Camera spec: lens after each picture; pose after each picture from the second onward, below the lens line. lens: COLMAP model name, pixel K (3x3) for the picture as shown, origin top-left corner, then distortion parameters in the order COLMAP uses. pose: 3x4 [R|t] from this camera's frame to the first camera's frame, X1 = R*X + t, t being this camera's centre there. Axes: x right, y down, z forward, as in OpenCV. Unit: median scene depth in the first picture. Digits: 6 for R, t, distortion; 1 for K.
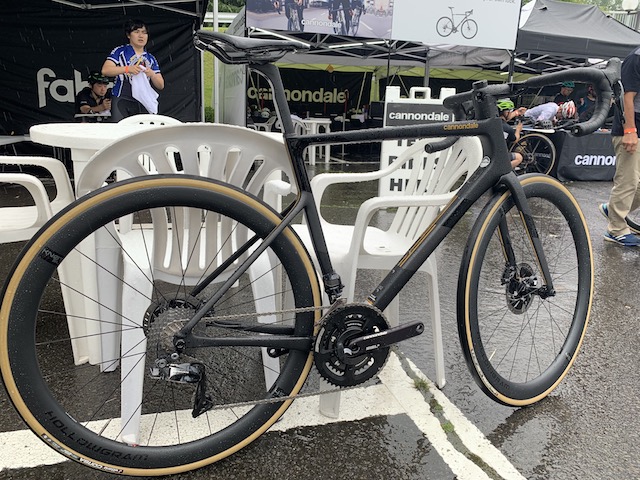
lens RADIAL K [[492.5, 0, 320.0], [0, 492.5, 240.0], [0, 0, 1]] dist [0.003298, -0.001681]
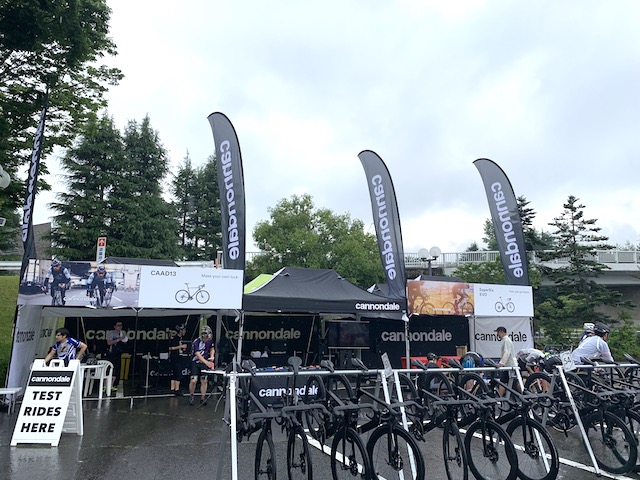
lens RADIAL K [[492.5, 0, 320.0], [0, 492.5, 240.0], [0, 0, 1]] dist [0.003298, -0.001681]
pose [[0.995631, -0.011870, 0.092622, 0.546032], [0.048980, 0.910870, -0.409775, 0.015031], [-0.079502, 0.412522, 0.907472, -0.389630]]
